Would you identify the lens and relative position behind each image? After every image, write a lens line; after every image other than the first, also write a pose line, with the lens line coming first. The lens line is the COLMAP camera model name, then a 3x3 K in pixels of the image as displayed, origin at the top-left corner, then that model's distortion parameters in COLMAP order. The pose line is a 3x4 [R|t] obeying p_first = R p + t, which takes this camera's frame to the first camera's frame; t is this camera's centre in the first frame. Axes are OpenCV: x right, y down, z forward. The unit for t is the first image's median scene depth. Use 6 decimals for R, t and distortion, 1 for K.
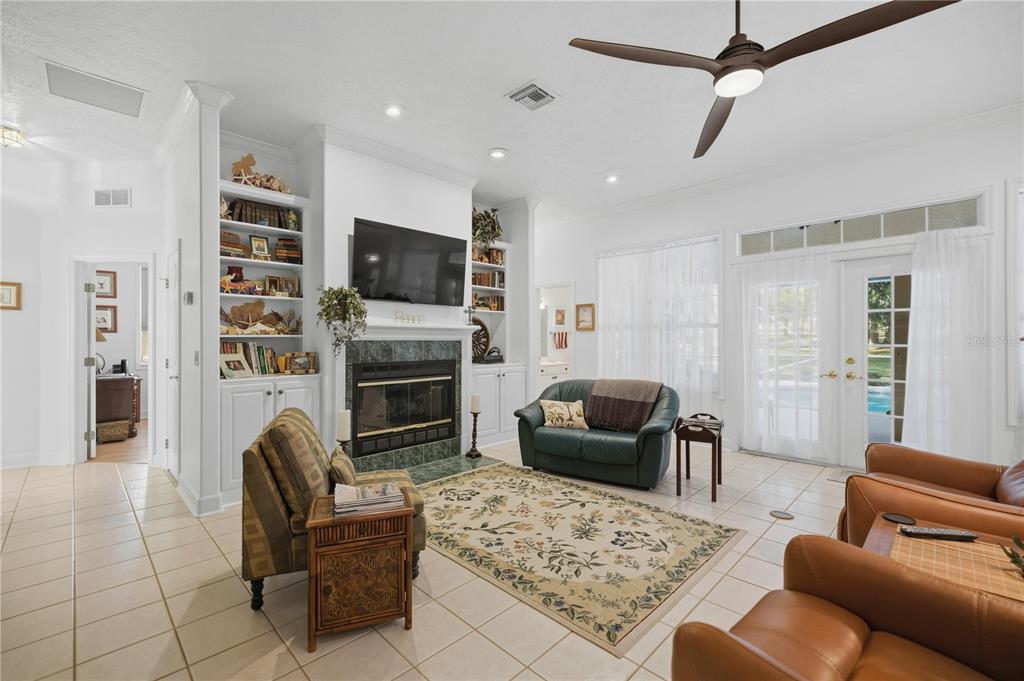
lens RADIAL K [[433.5, 0, 509.1], [0, 433.5, 343.2], [0, 0, 1]] dist [0.004132, 0.000104]
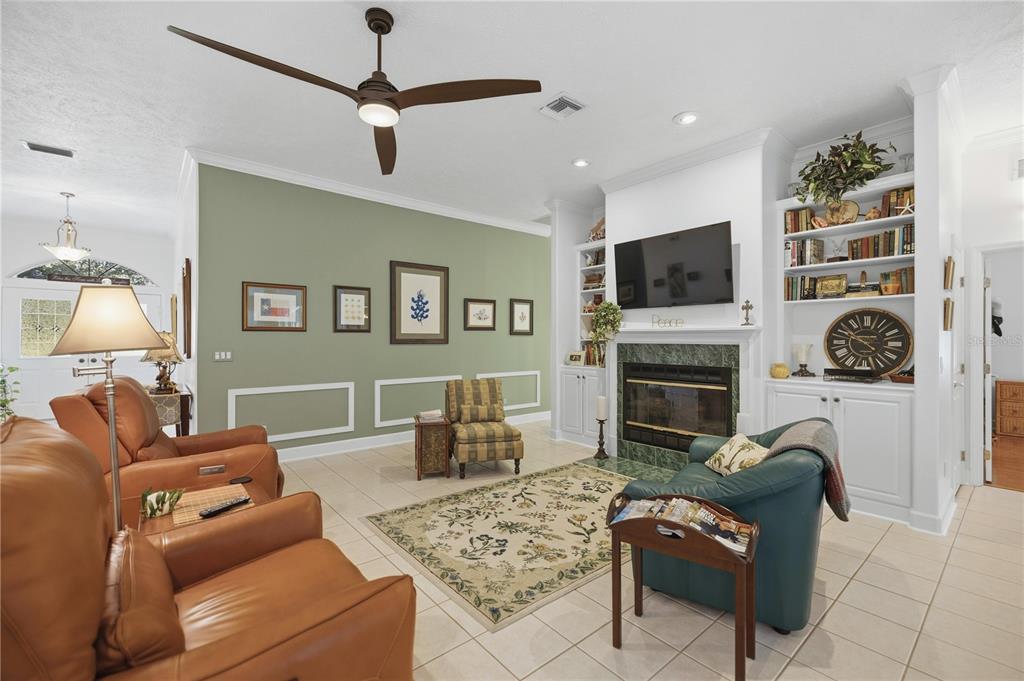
lens RADIAL K [[433.5, 0, 510.9], [0, 433.5, 338.6], [0, 0, 1]] dist [0.004132, 0.000104]
pose [[-0.091434, -0.005504, -0.995796, 1.193228], [-0.010154, 0.999938, -0.004594, -0.015168], [0.995759, 0.009691, -0.091484, 1.067637]]
